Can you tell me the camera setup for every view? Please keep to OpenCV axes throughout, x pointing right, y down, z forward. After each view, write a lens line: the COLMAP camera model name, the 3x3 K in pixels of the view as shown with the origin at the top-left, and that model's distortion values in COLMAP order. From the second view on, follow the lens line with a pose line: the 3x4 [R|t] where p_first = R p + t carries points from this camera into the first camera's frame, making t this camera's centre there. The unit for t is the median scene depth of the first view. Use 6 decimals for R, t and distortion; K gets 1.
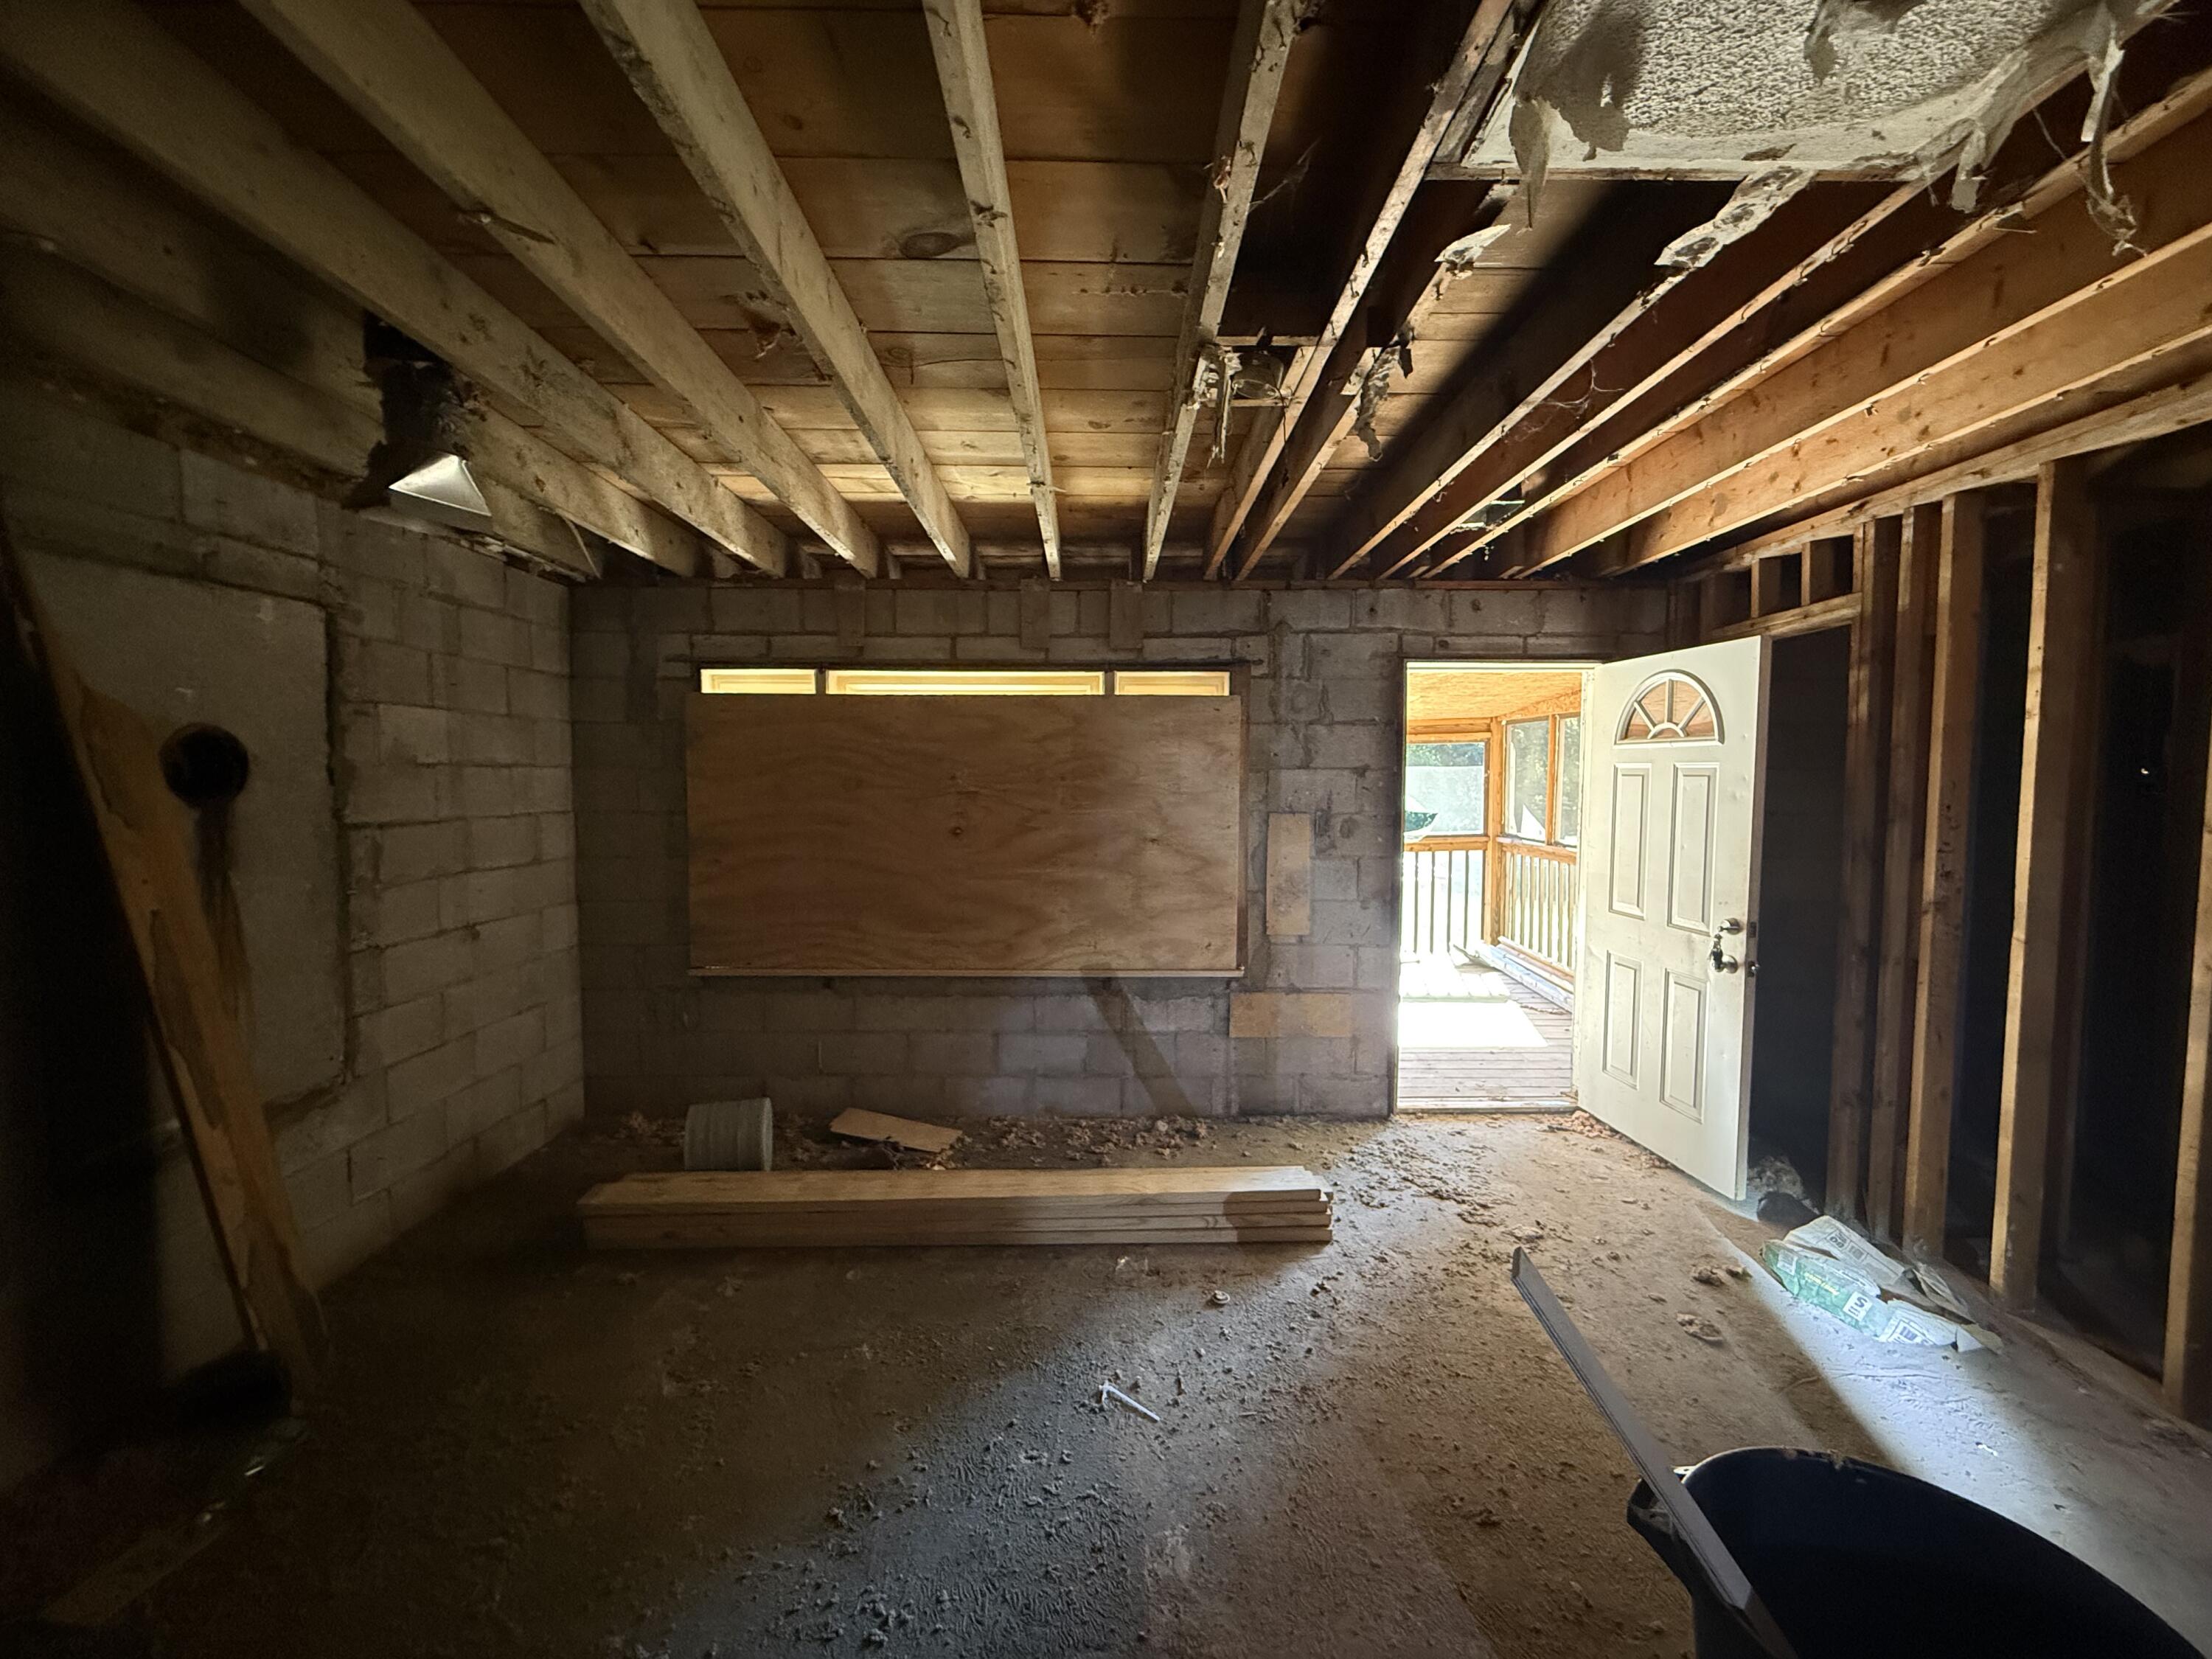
lens RADIAL K [[876.1, 0, 1099.1], [0, 876.1, 823.7], [0, 0, 1]] dist [0.001179, 0.000505]
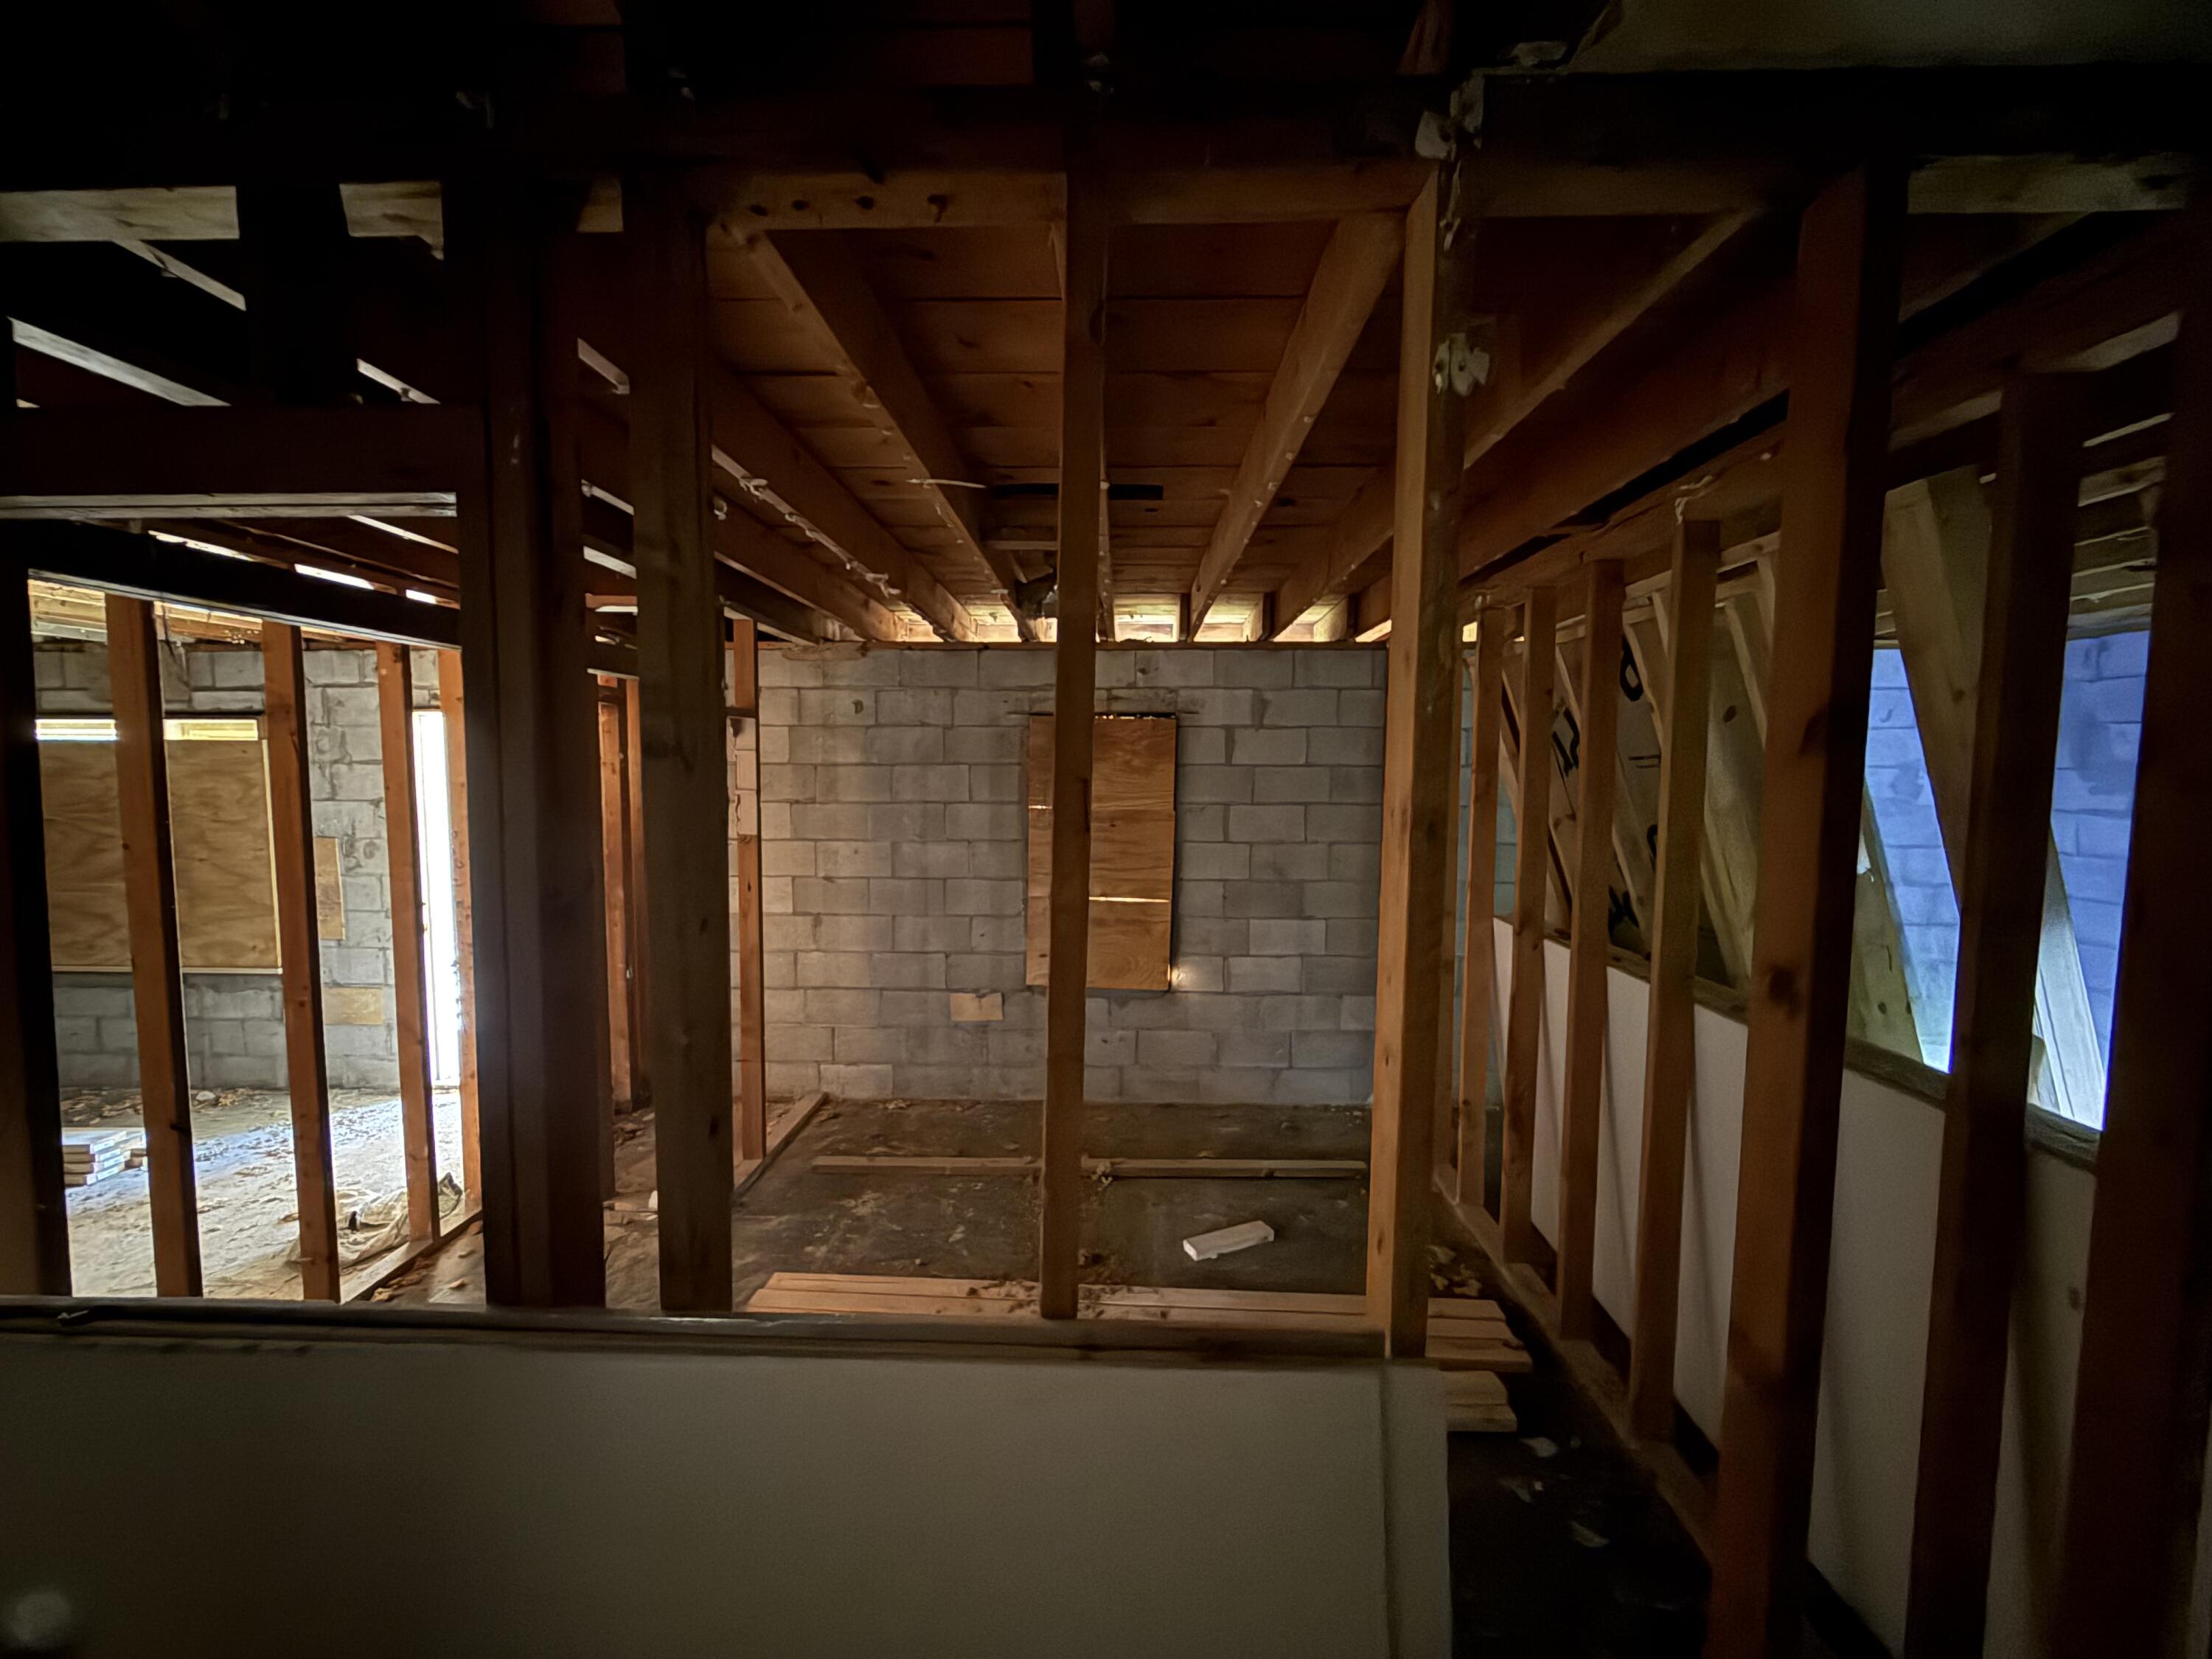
lens RADIAL K [[876.1, 0, 1099.1], [0, 876.1, 823.7], [0, 0, 1]] dist [0.001179, 0.000505]
pose [[0.999456, 0.004141, -0.032711, 1.323852], [-0.003440, 0.999764, 0.021455, -0.060575], [0.032793, -0.021331, 0.999235, -0.161916]]
